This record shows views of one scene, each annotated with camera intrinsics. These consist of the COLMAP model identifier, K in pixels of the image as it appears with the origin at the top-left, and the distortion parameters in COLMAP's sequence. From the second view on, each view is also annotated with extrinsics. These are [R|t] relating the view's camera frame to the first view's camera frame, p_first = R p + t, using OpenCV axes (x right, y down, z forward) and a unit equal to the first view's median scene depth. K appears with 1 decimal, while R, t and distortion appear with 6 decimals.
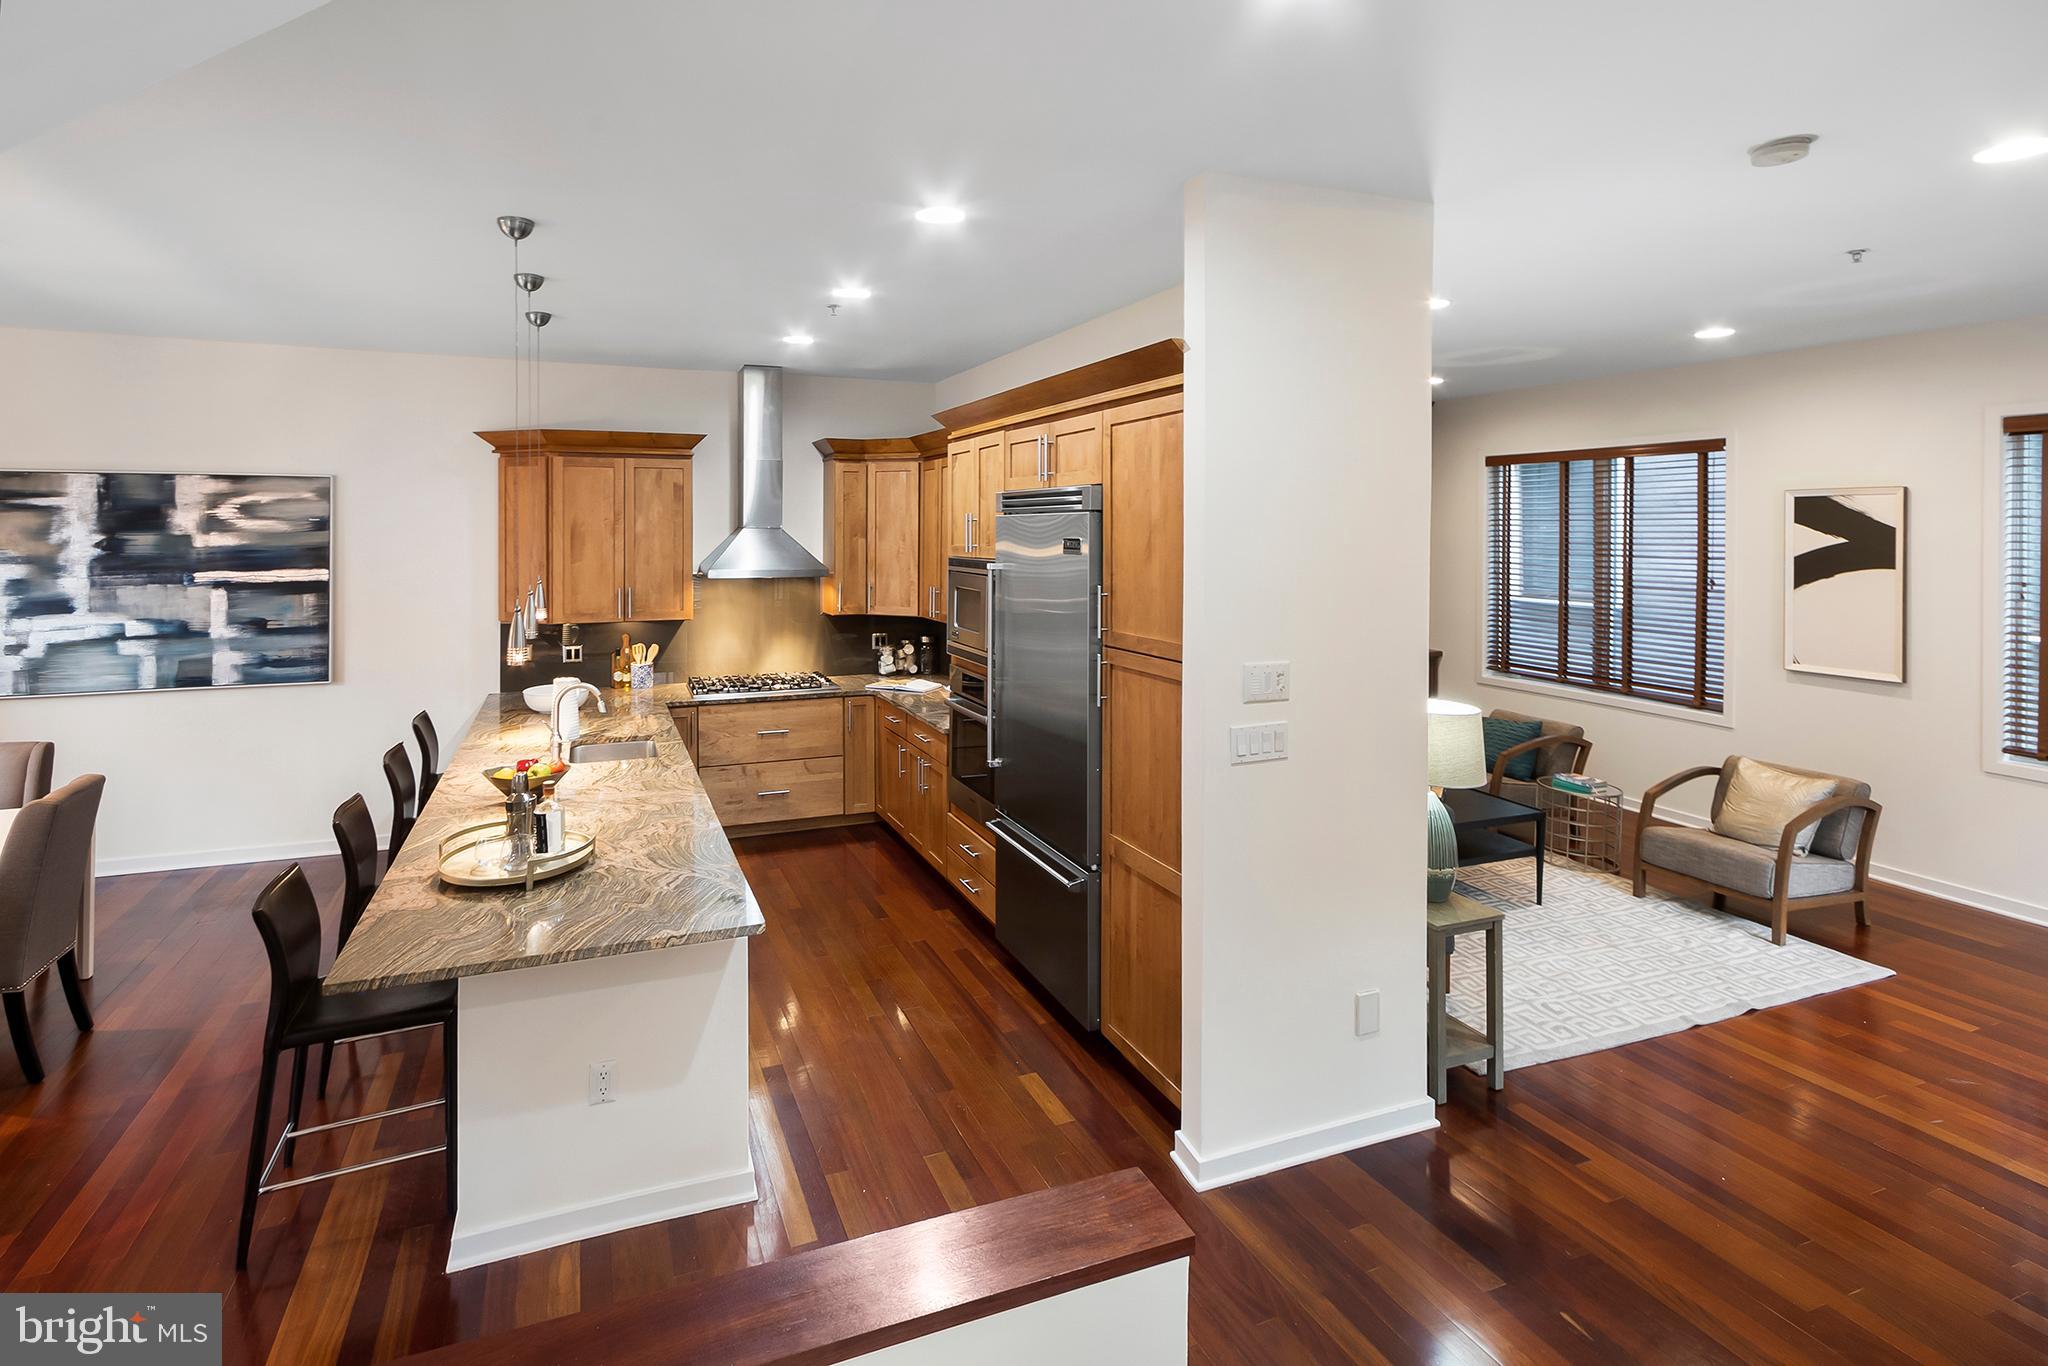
lens RADIAL K [[955.9, 0, 969.6], [0, 955.9, 536.6], [0, 0, 1]] dist [0.006220, -0.004753]
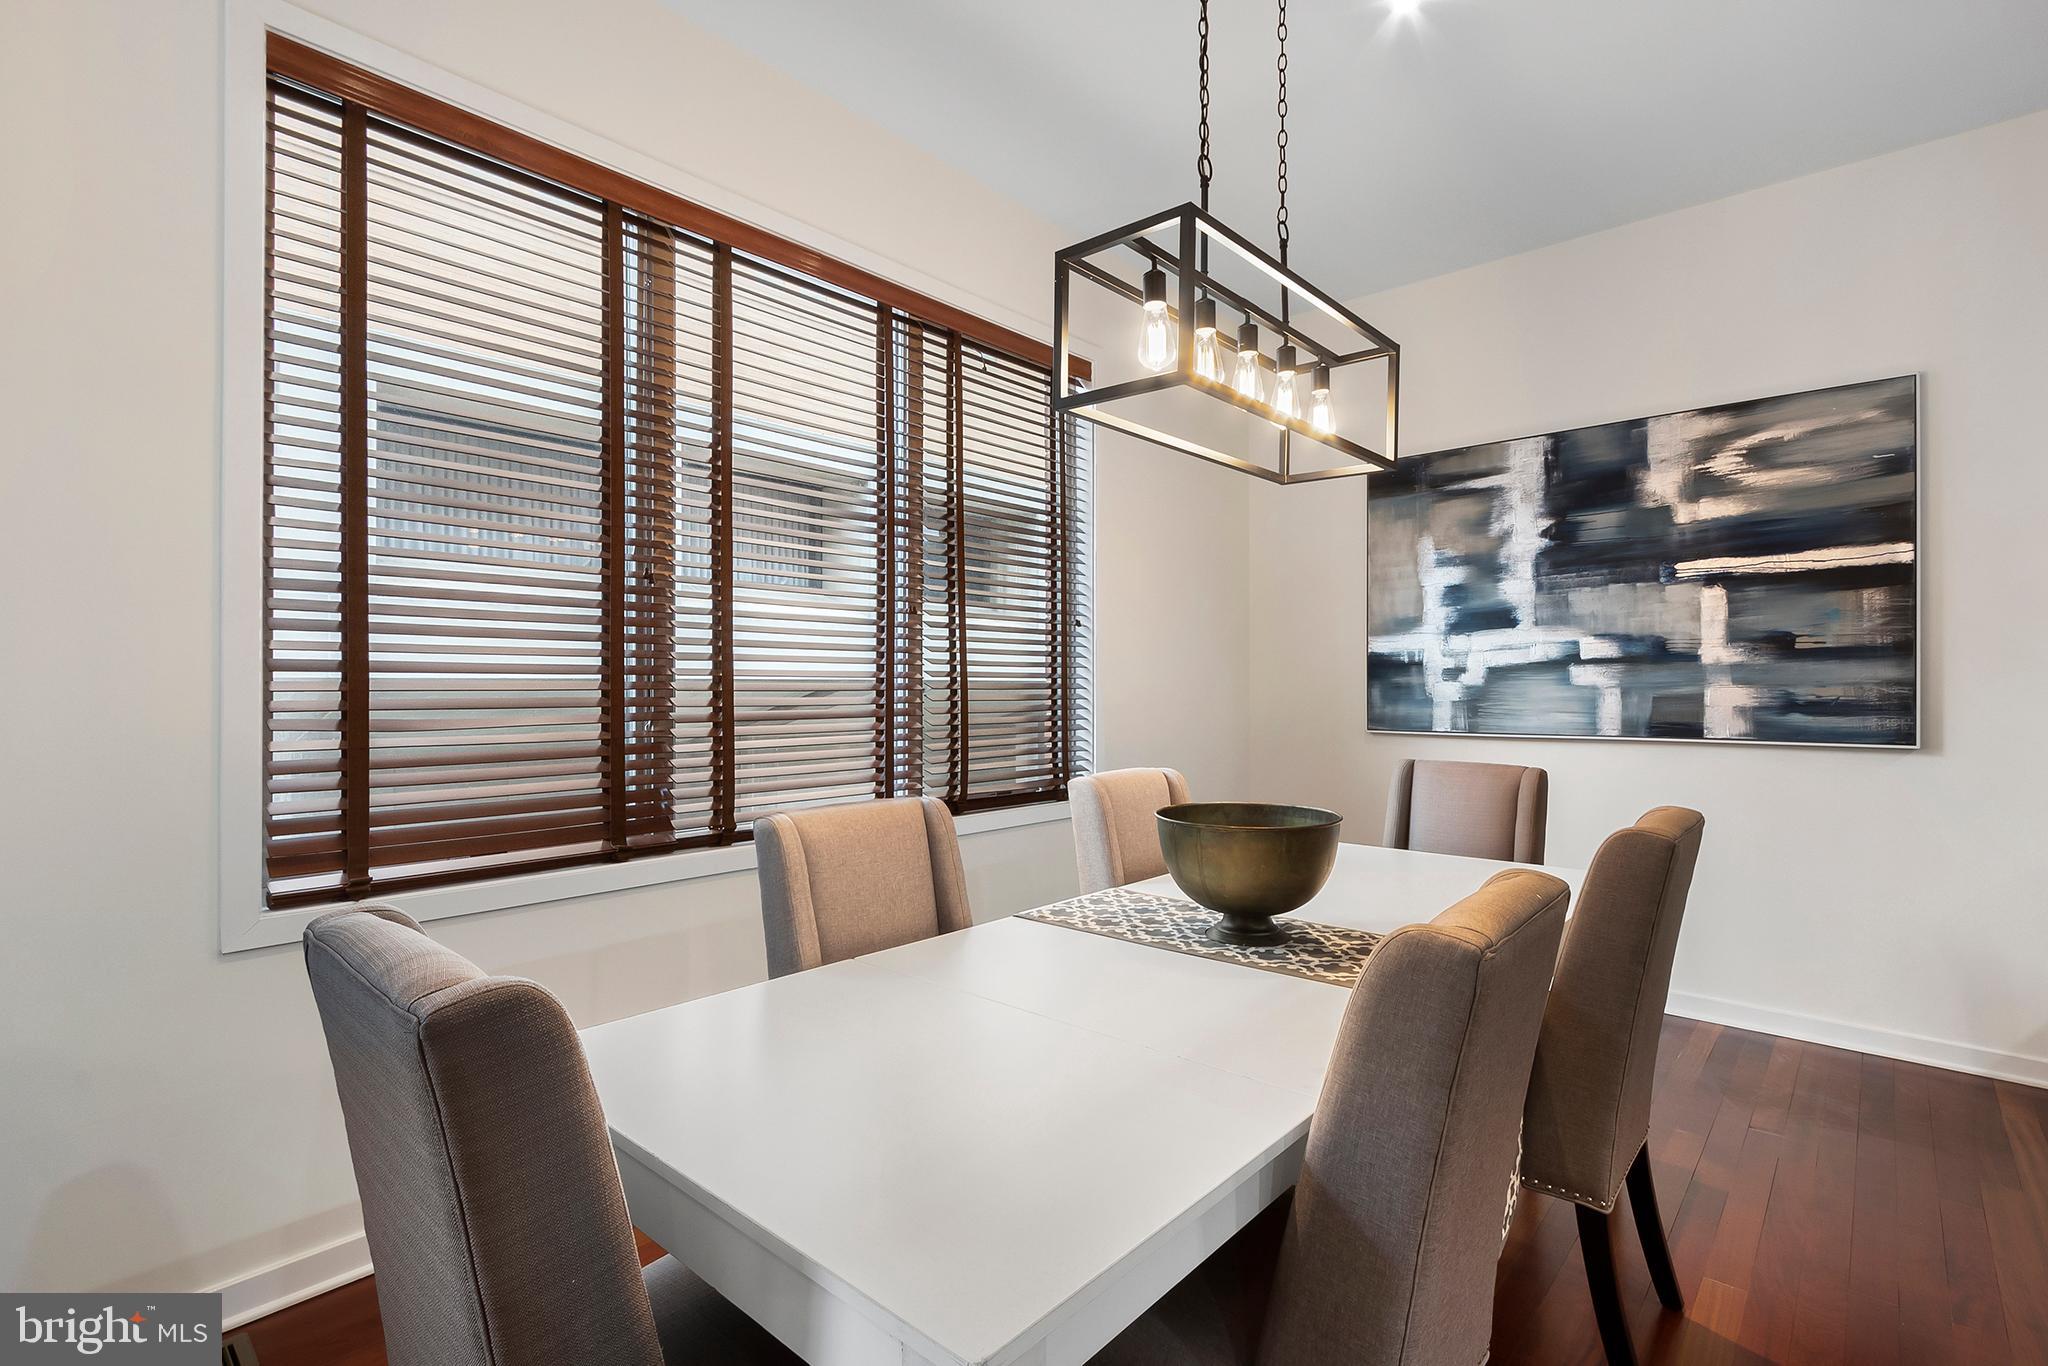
lens RADIAL K [[955.9, 0, 1010.9], [0, 955.9, 676.4], [0, 0, 1]] dist [0.006220, -0.004753]
pose [[0.433137, -0.016172, -0.901183, -0.416419], [-0.006382, 0.999759, -0.021009, 0.132353], [0.901305, 0.014851, 0.432930, 0.306187]]
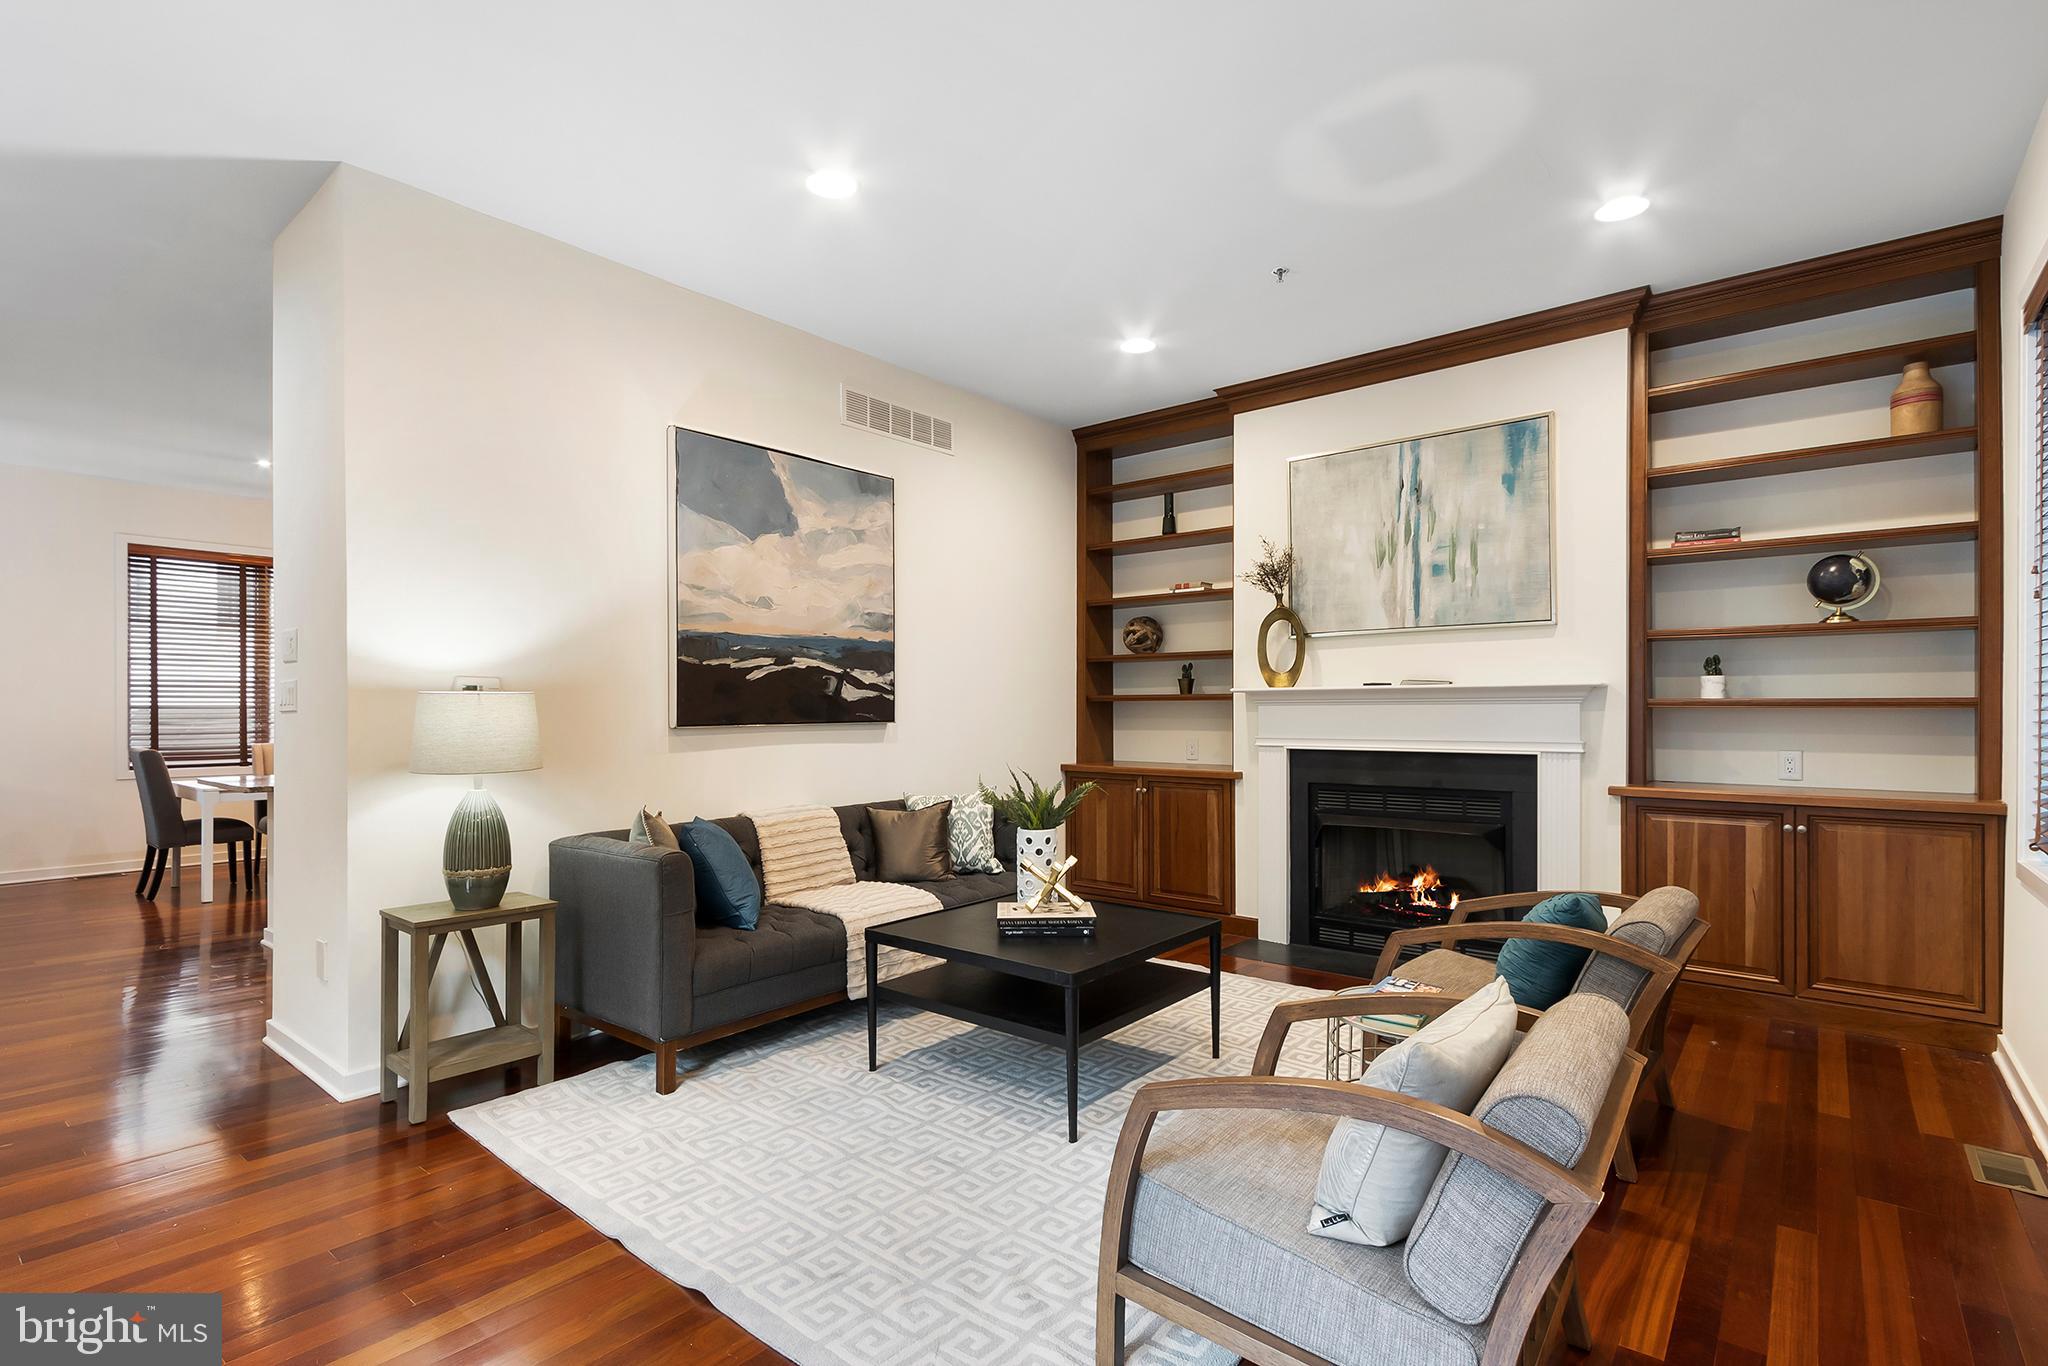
lens RADIAL K [[955.9, 0, 968.5], [0, 955.9, 704.2], [0, 0, 1]] dist [0.006220, -0.004753]
pose [[0.485314, -0.005165, -0.874325, 0.928076], [-0.006577, 0.999933, -0.009558, 0.123592], [0.874315, 0.010389, 0.485247, 0.596748]]
